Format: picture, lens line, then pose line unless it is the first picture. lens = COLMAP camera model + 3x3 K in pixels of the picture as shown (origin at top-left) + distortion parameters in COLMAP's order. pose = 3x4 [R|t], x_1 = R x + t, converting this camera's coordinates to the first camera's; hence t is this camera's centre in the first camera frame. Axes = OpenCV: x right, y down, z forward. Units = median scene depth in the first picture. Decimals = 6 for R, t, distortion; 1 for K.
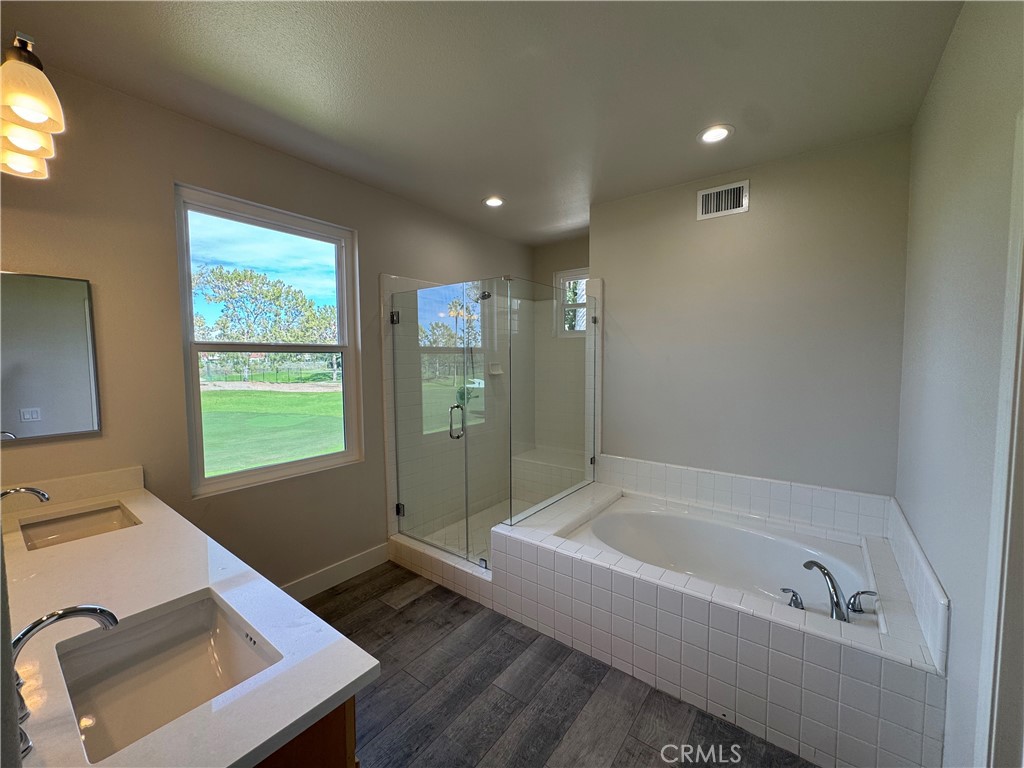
lens RADIAL K [[408.8, 0, 510.5], [0, 408.8, 381.2], [0, 0, 1]] dist [-0.001509, 0.000136]
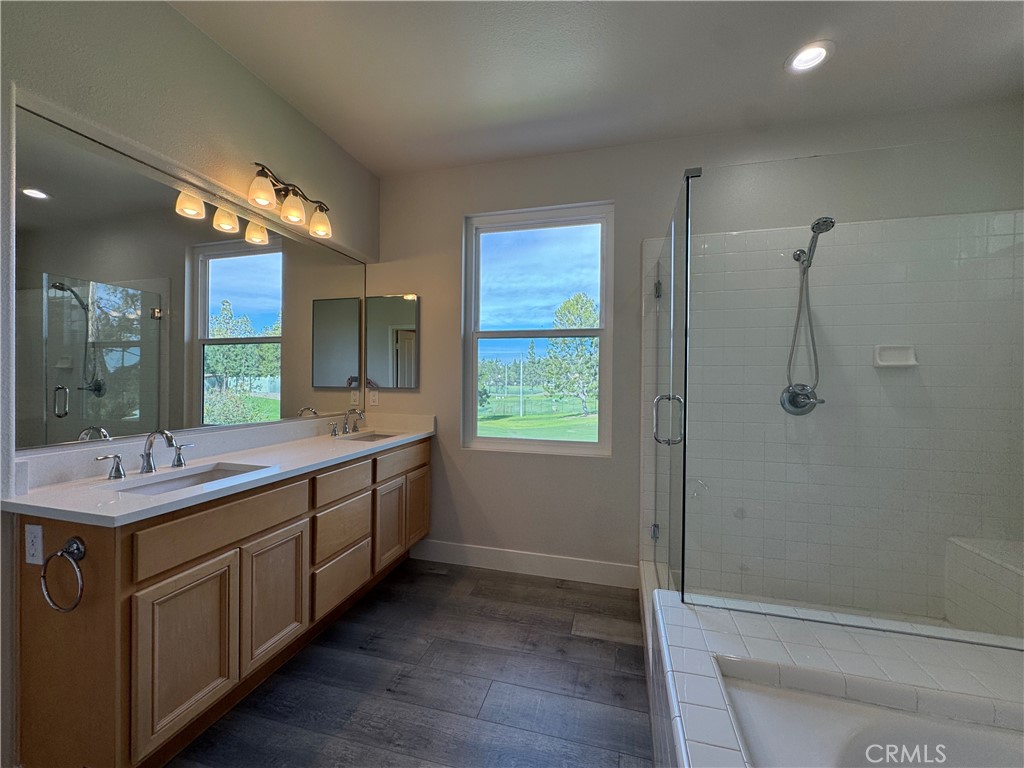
lens RADIAL K [[408.8, 0, 511.4], [0, 408.8, 383.2], [0, 0, 1]] dist [-0.001509, 0.000136]
pose [[0.377671, 0.014506, -0.925826, 0.406220], [-0.066108, 0.997748, -0.011334, 0.065798], [0.923577, 0.065485, 0.377779, 0.506230]]
